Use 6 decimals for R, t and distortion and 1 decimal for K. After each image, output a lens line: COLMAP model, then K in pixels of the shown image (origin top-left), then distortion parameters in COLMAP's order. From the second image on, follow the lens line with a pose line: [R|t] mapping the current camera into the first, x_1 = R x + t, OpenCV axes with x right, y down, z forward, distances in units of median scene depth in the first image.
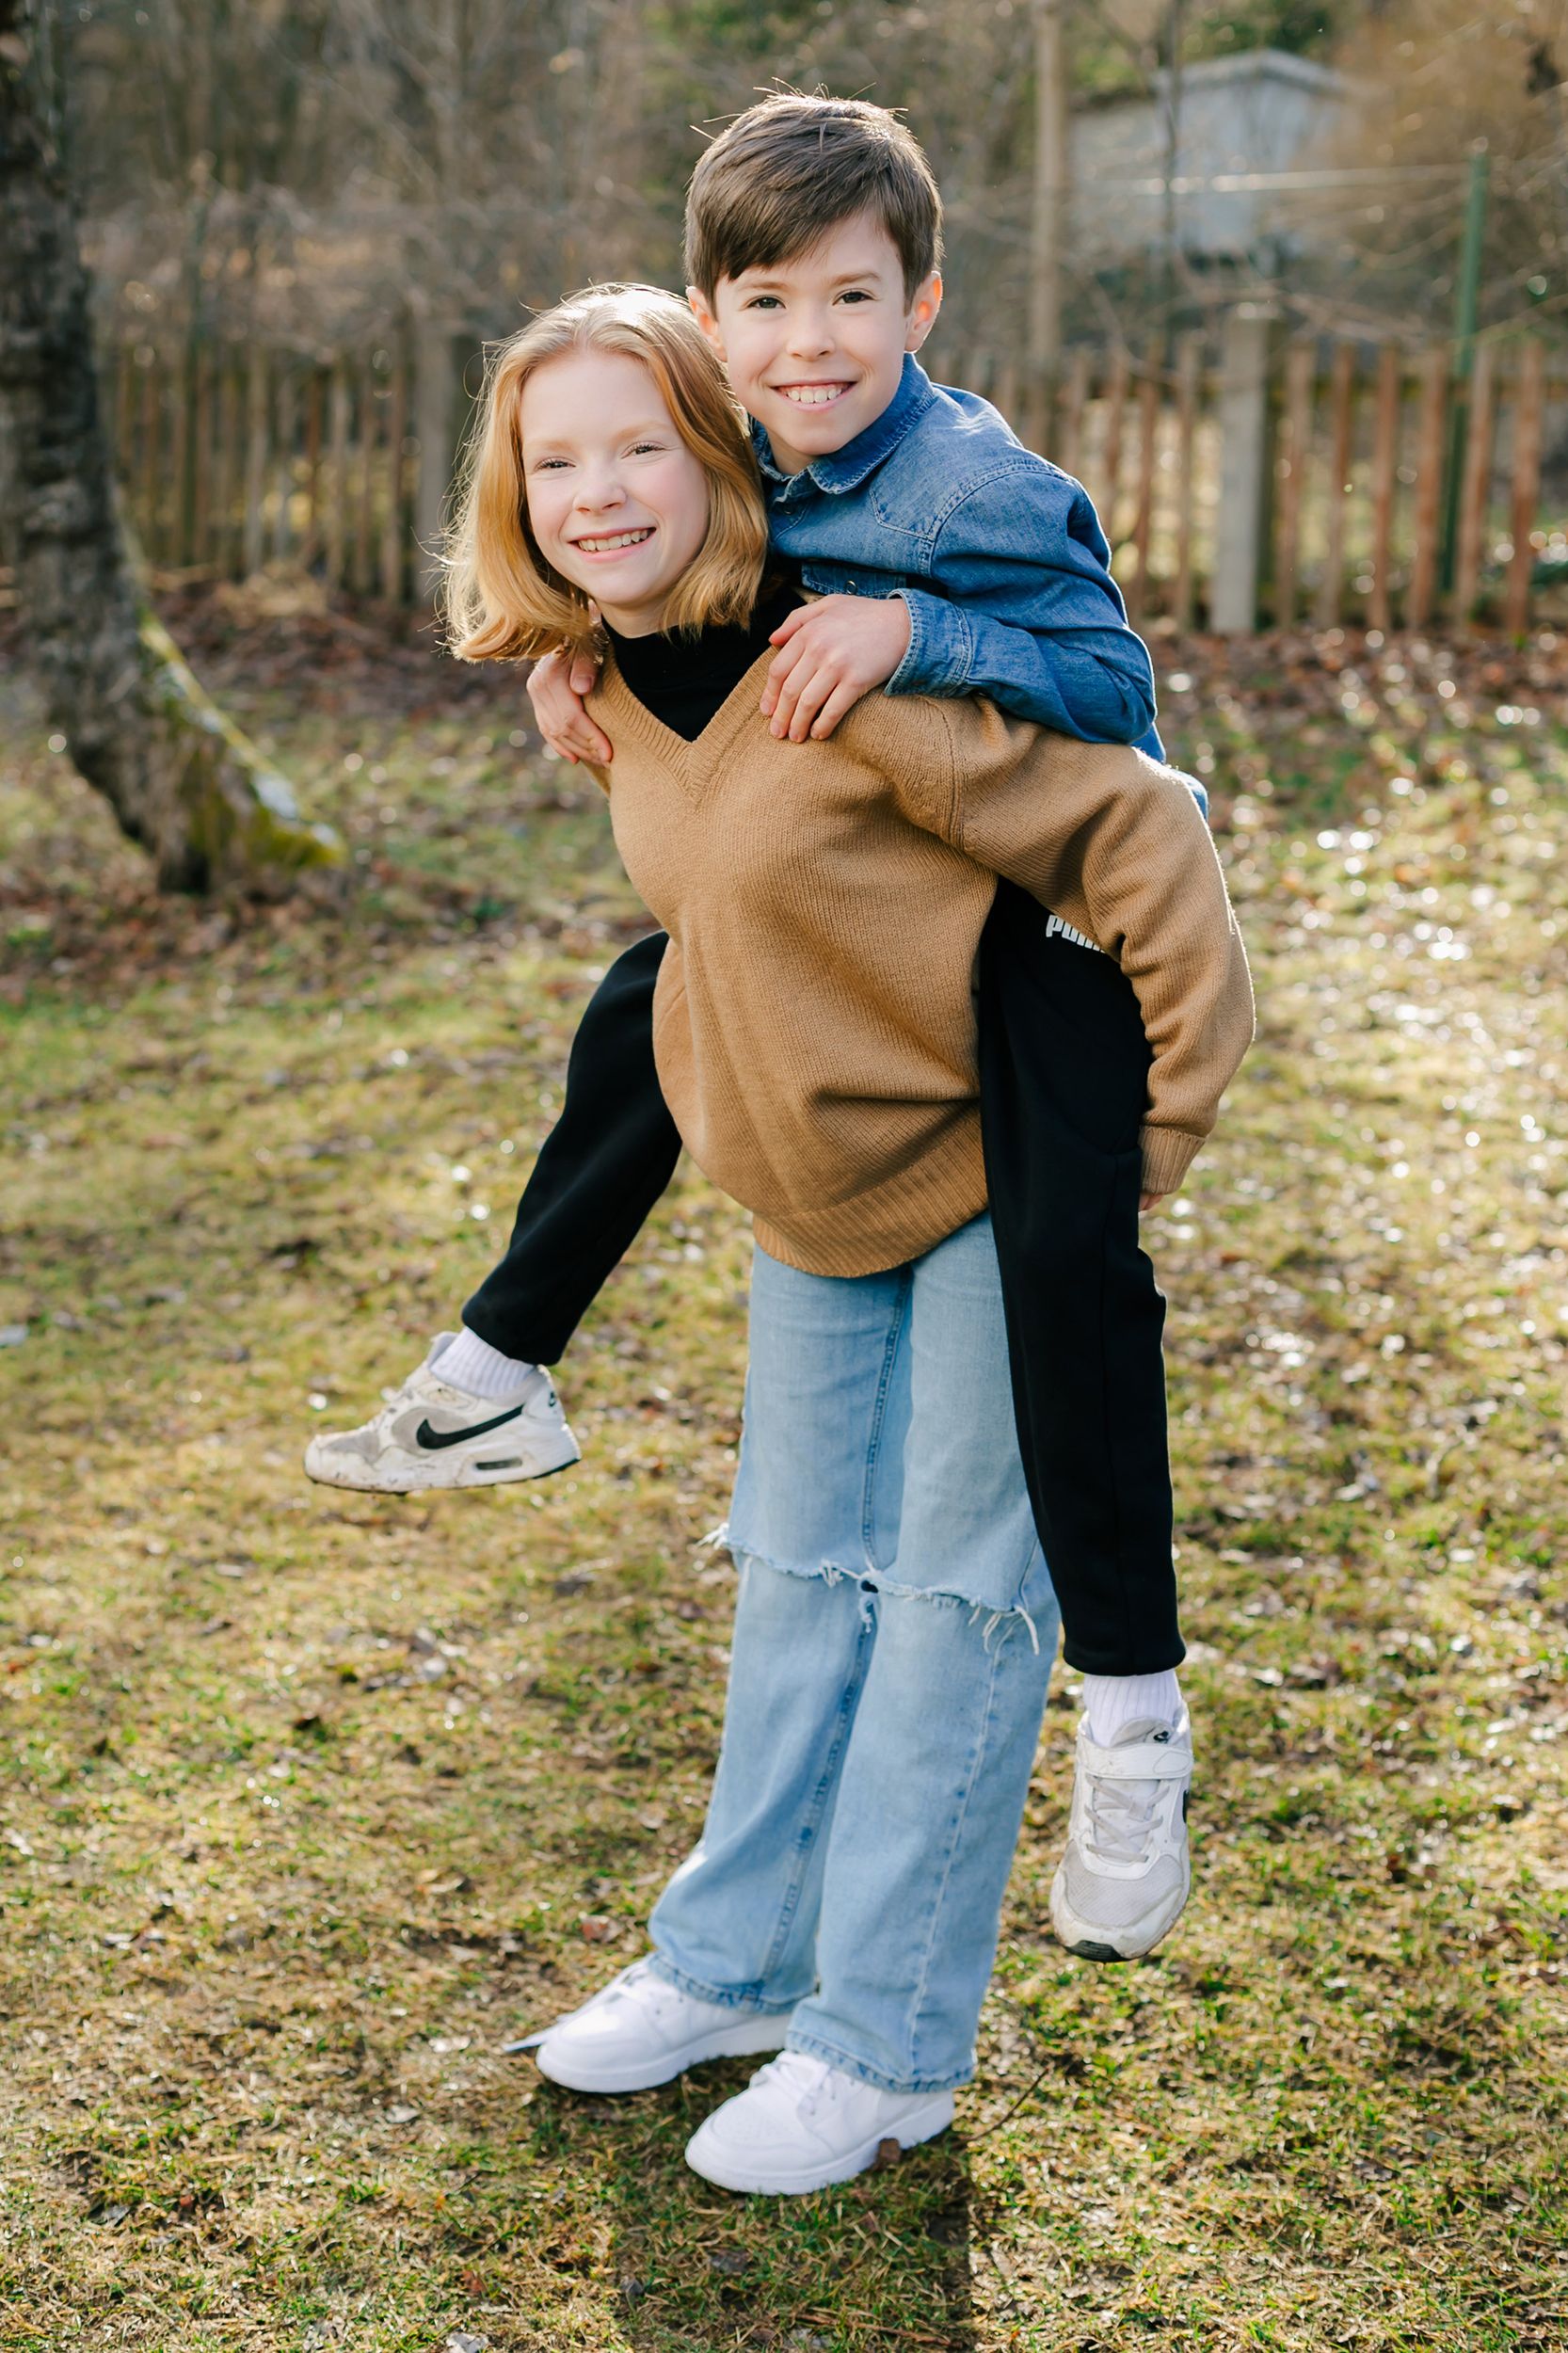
lens RADIAL K [[3630.4, 0, 784.0], [0, 3630.4, 1176.5], [0, 0, 1]] dist [0.008111, -0.115292]
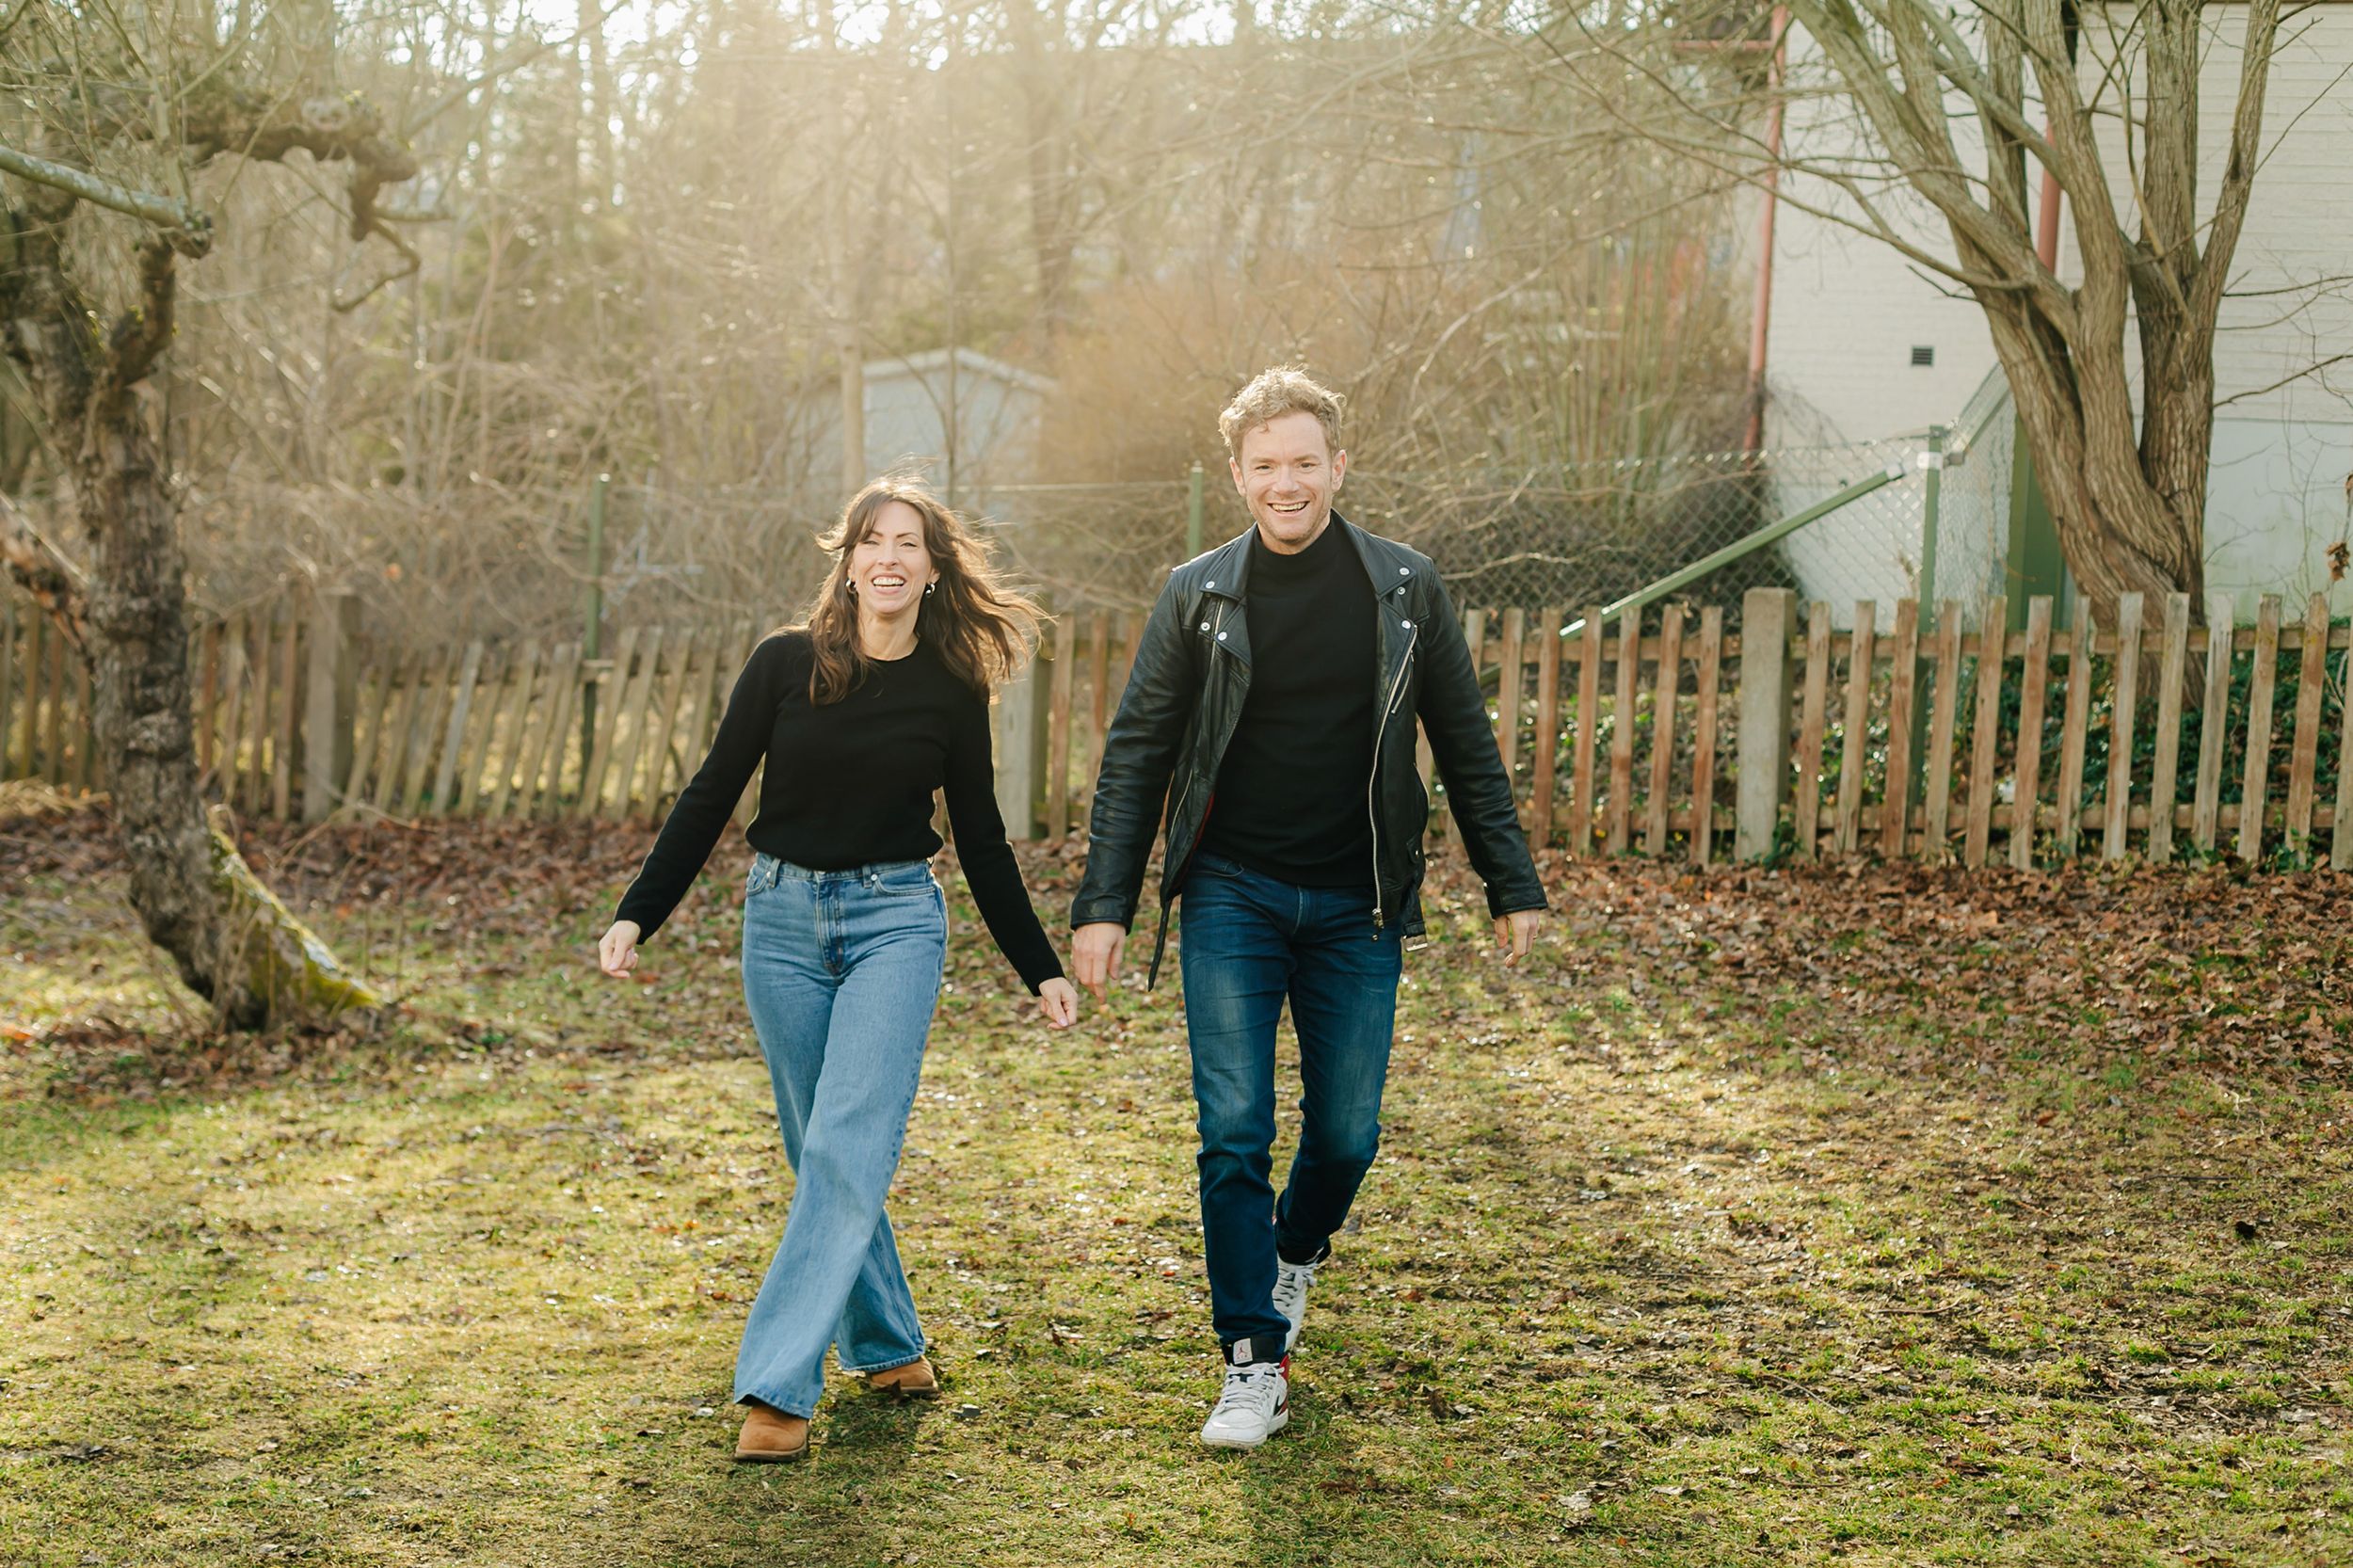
lens RADIAL K [[3630.4, 0, 1186.0], [0, 3630.4, 778.1], [0, 0, 1]] dist [0.008111, -0.115292]
pose [[0.980054, 0.001623, 0.198726, -0.165266], [0.033239, 0.984542, -0.171968, 0.112567], [-0.195934, 0.175144, 0.964850, -0.535350]]
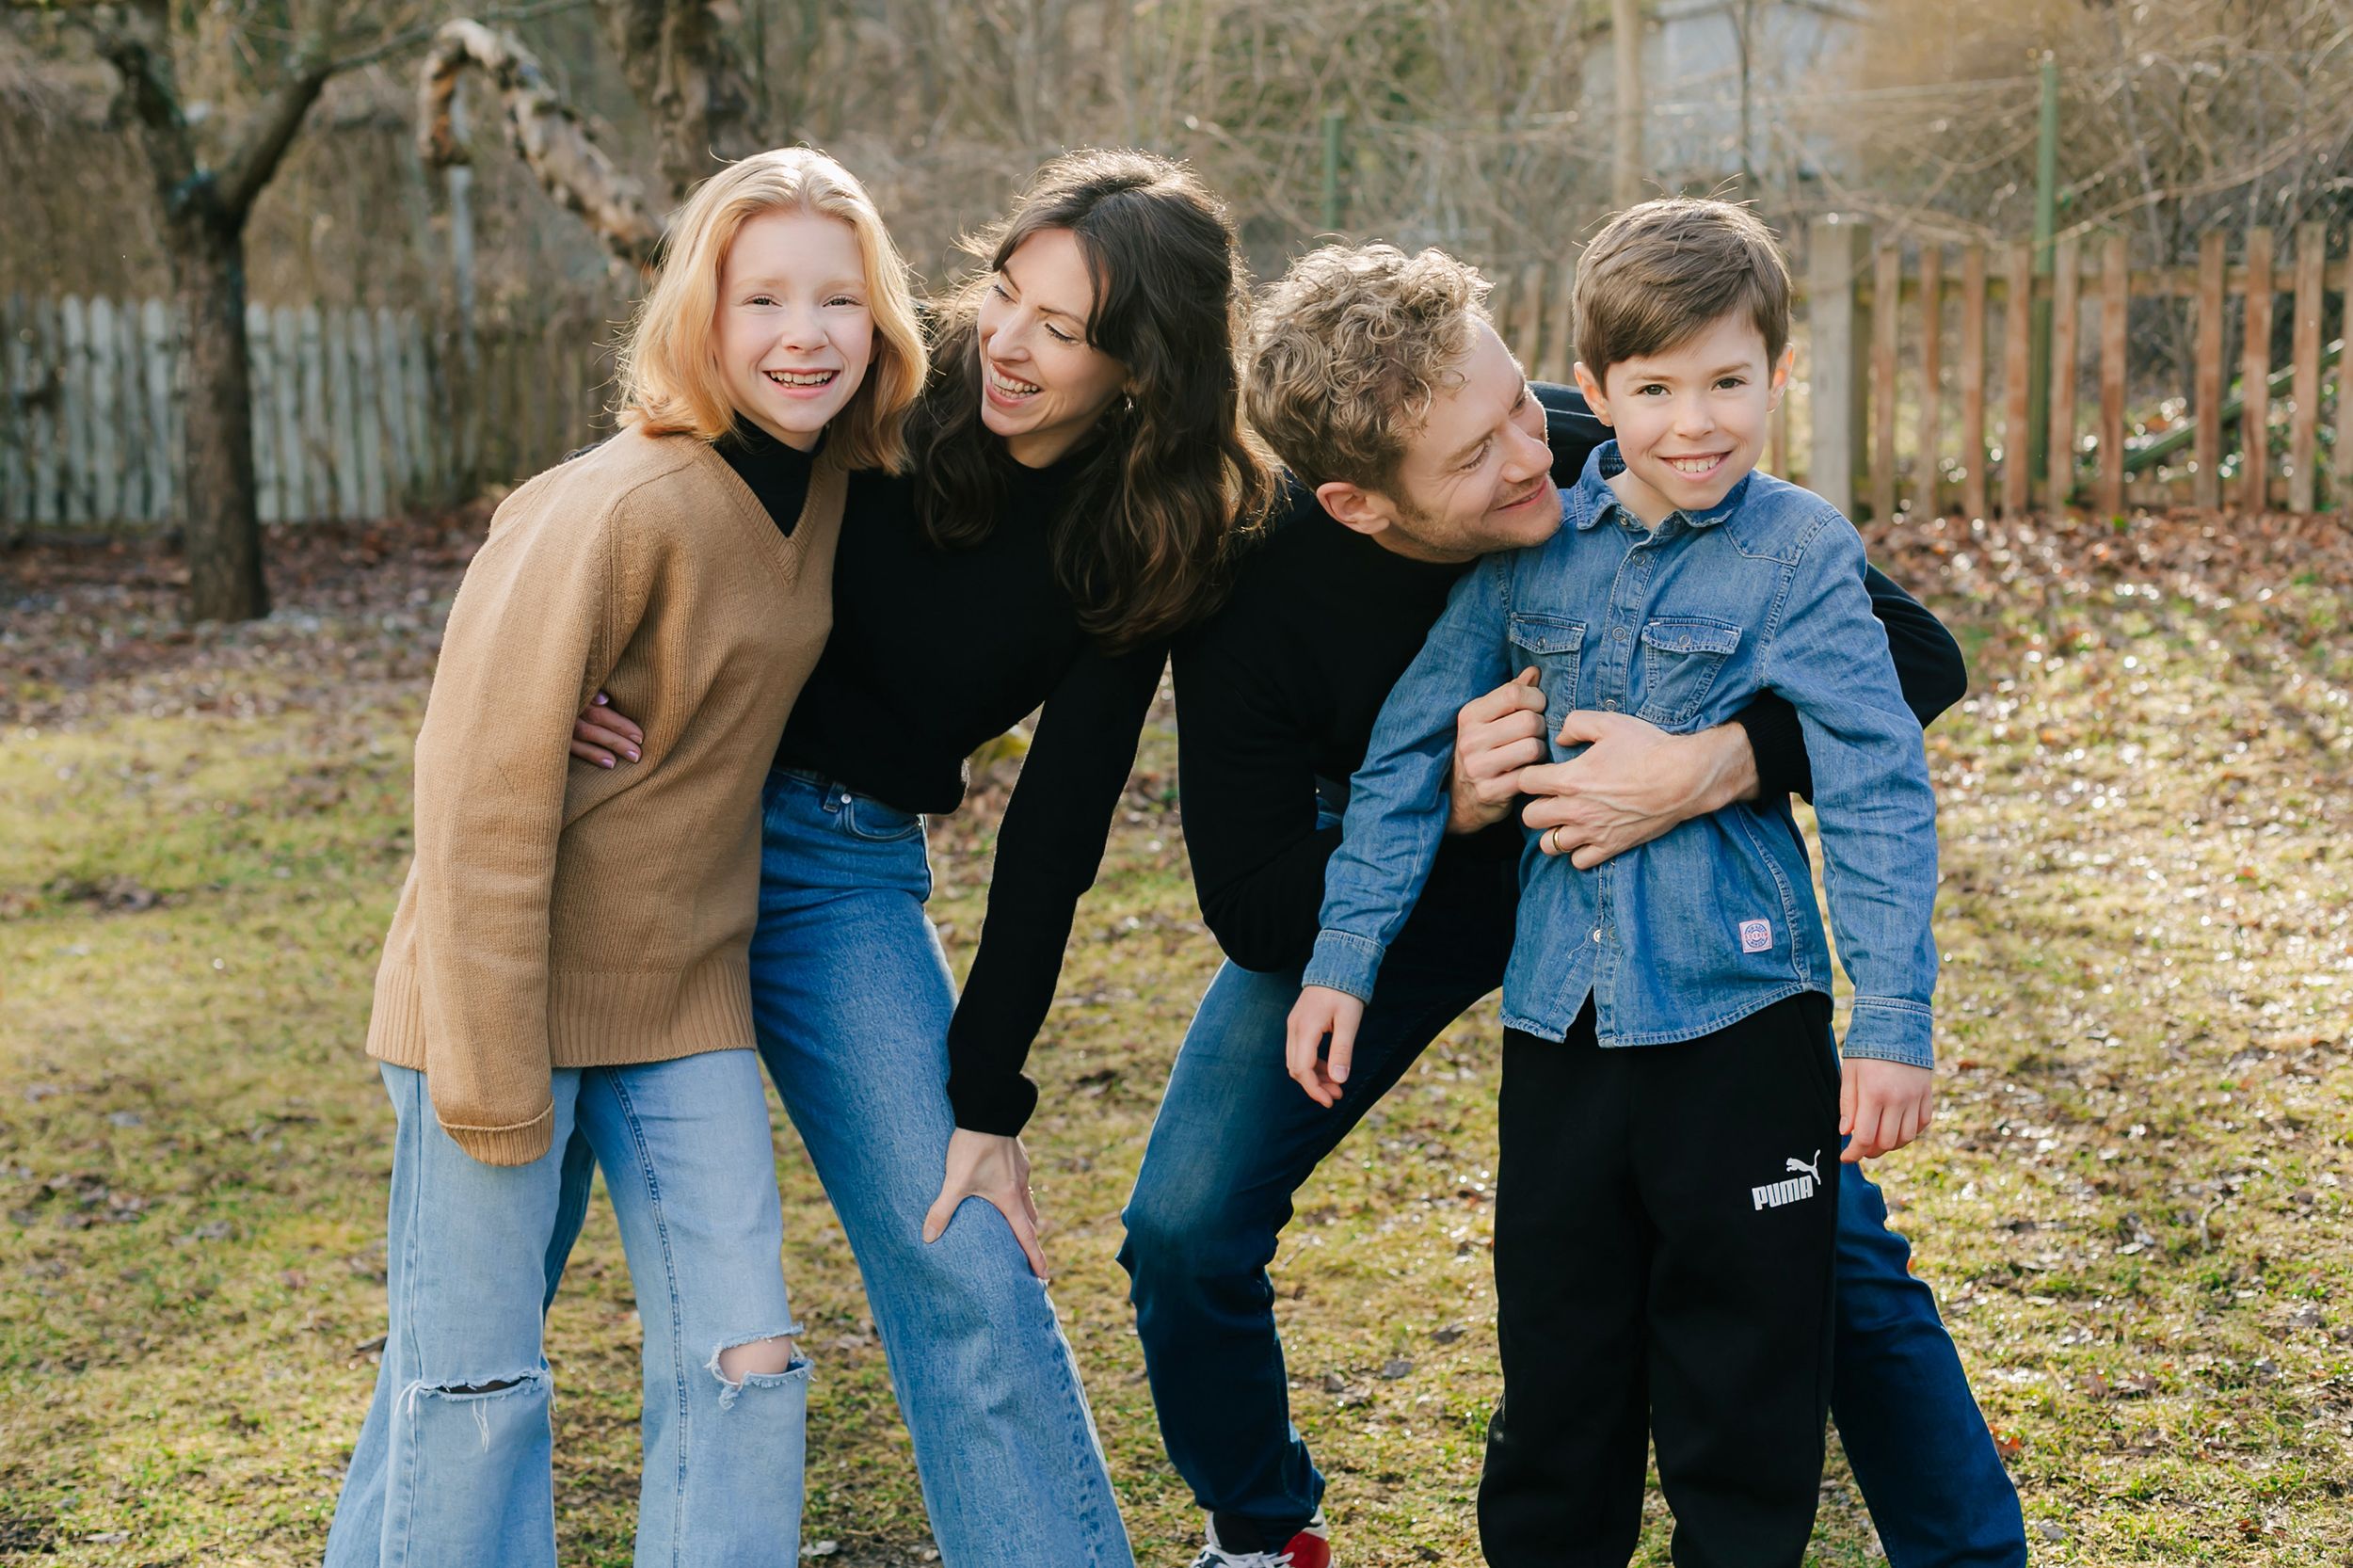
lens RADIAL K [[3763.0, 0, 1196.4], [0, 3763.0, 673.0], [0, 0, 1]] dist [0.014027, -0.160750]
pose [[0.999366, -0.028965, -0.020709, -0.088342], [0.026236, 0.992223, -0.121676, 0.041369], [0.024073, 0.121056, 0.992354, -0.141027]]
